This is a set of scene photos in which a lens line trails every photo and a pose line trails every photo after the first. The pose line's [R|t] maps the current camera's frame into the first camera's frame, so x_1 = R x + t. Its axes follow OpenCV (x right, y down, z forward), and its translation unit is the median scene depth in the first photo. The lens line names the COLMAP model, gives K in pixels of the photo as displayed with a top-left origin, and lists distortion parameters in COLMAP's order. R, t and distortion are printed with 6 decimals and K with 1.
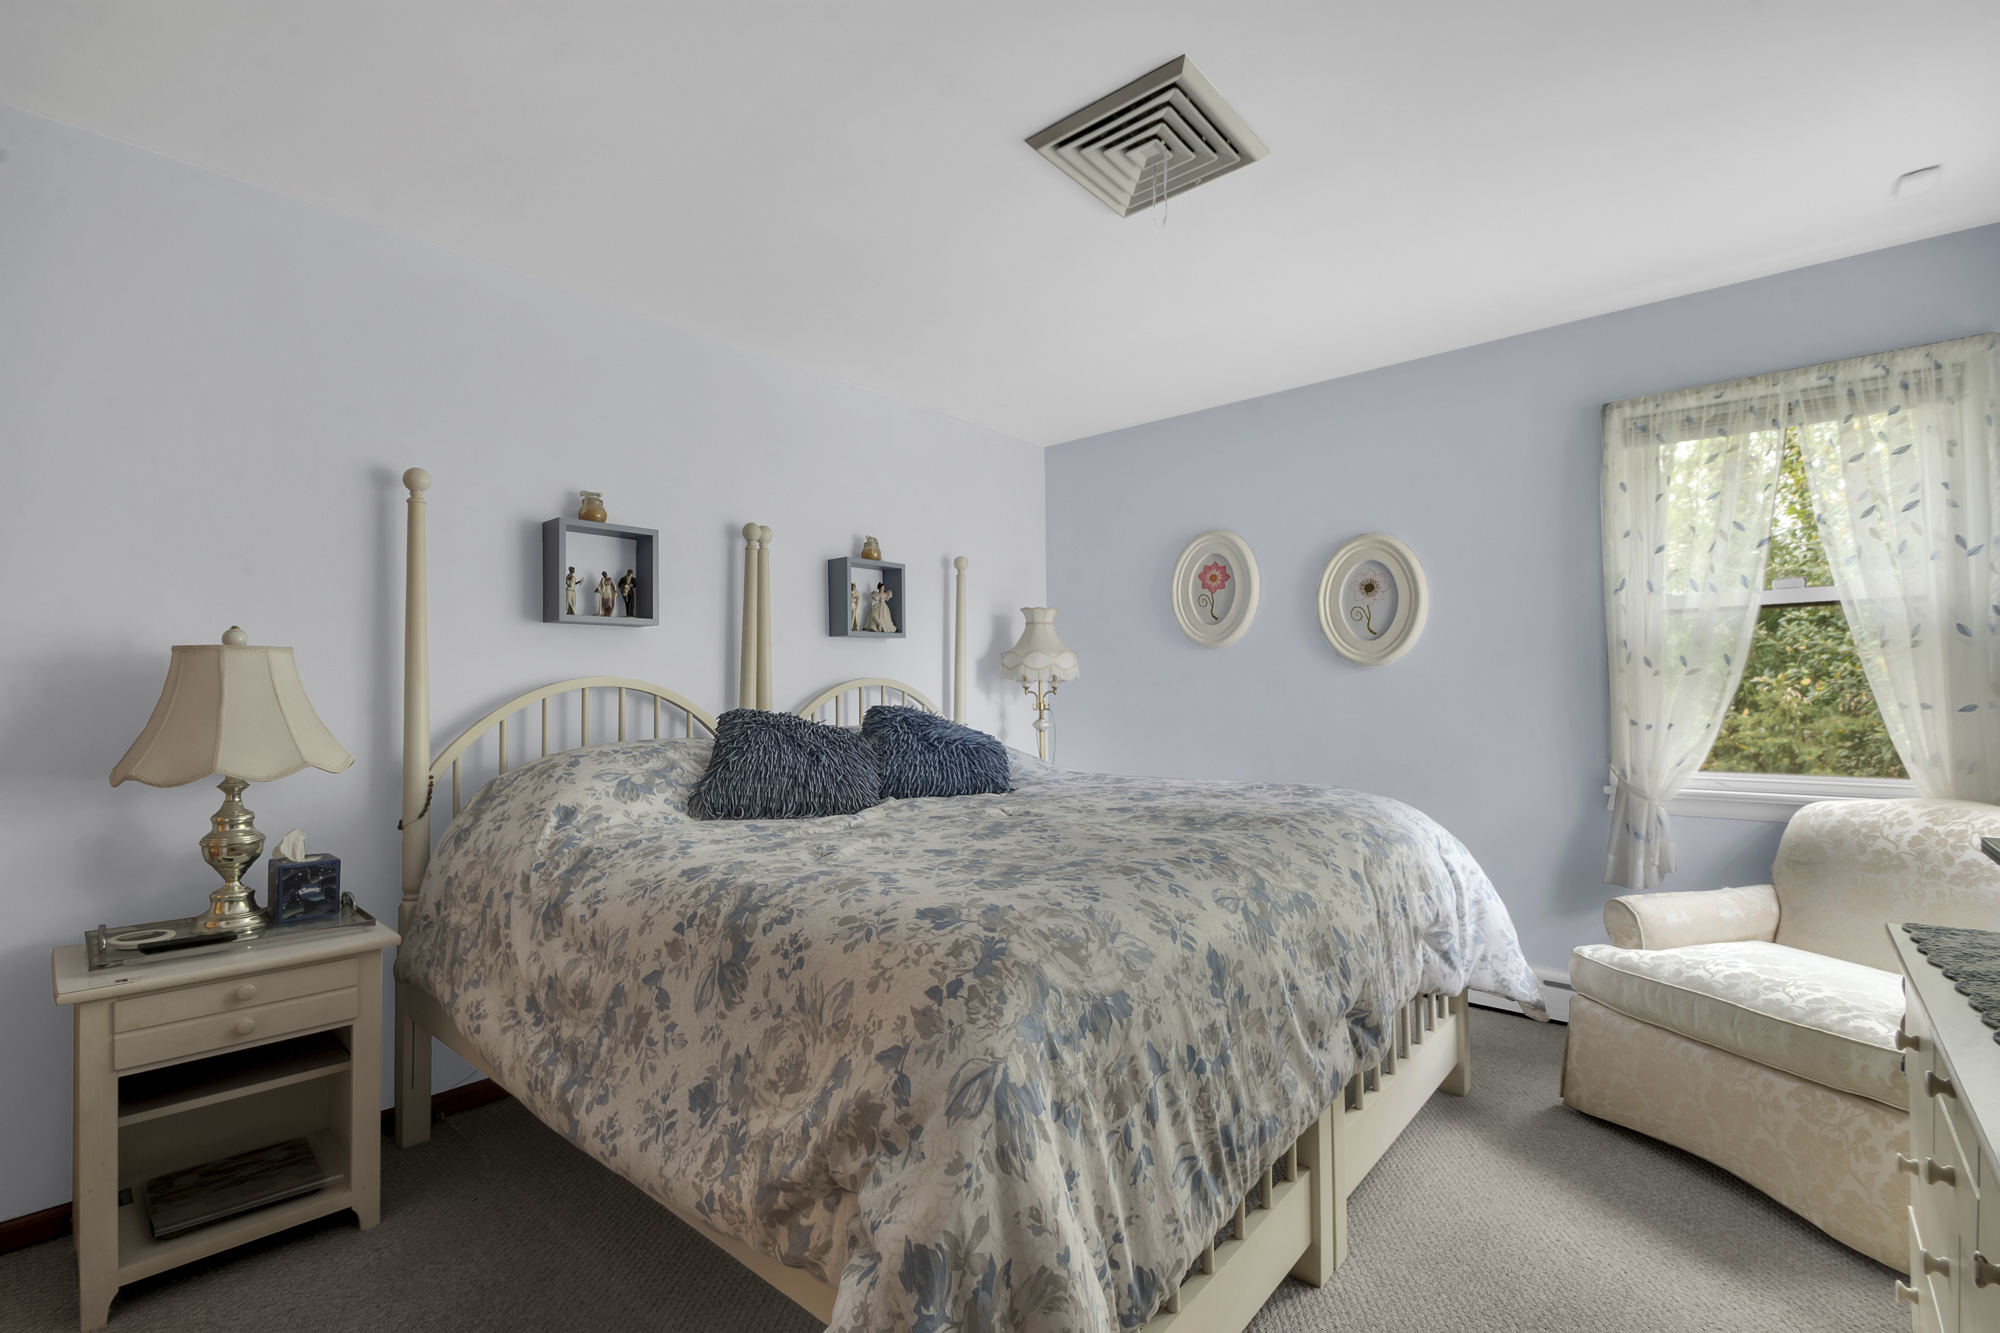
lens RADIAL K [[892.9, 0, 1008.0], [0, 892.9, 670.0], [0, 0, 1]] dist [-0.011856, -0.000091]
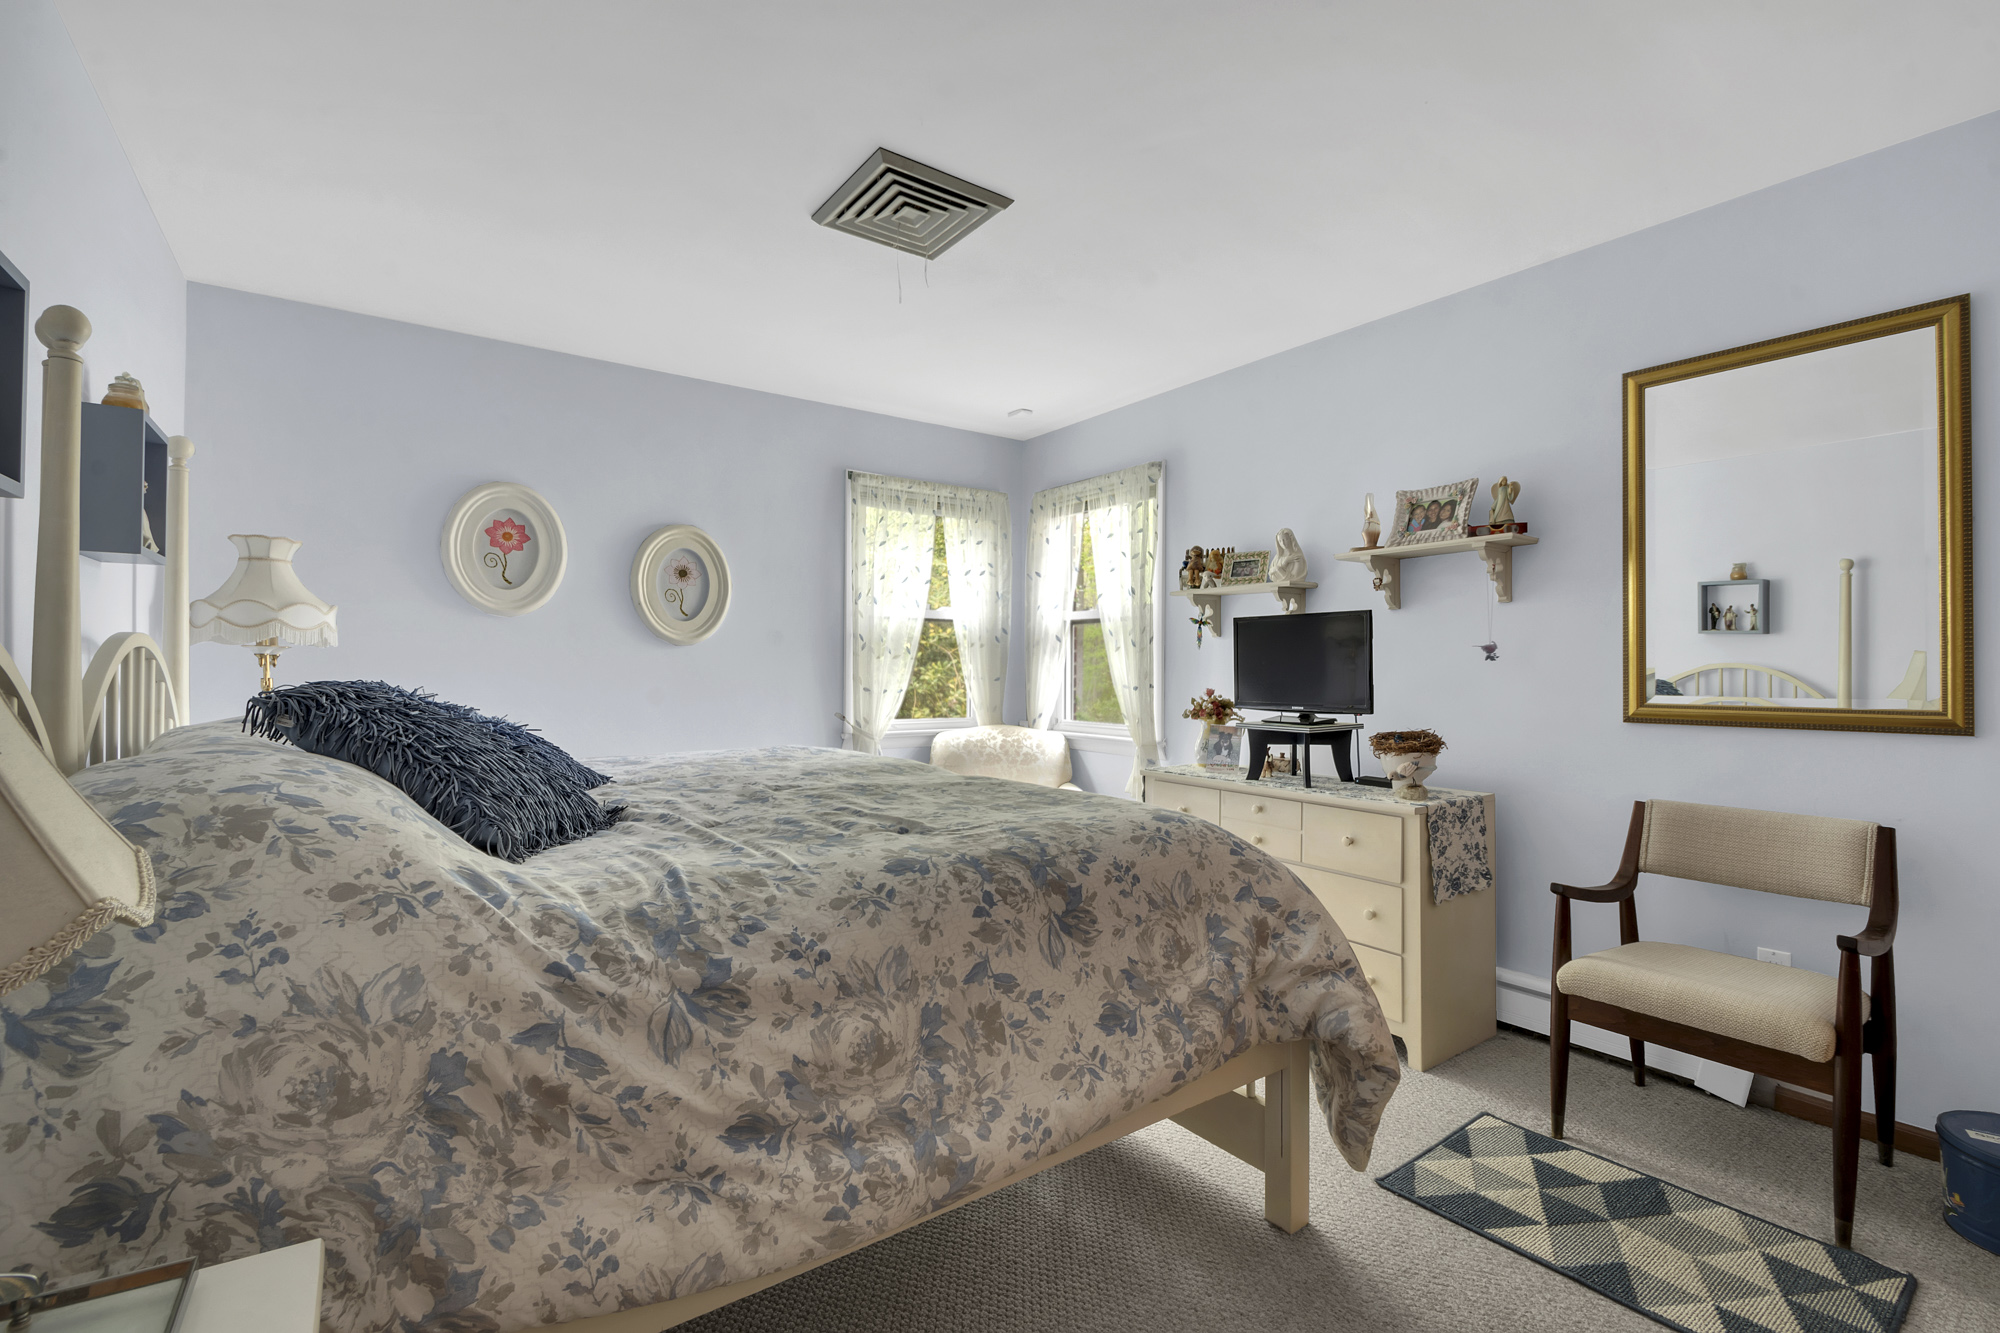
lens RADIAL K [[892.9, 0, 1011.5], [0, 892.9, 671.4], [0, 0, 1]] dist [-0.011856, -0.000091]
pose [[0.218130, 0.005597, 0.975904, -1.226938], [-0.033154, 0.999449, 0.001678, 0.030468], [-0.975356, -0.032721, 0.218196, 0.734127]]
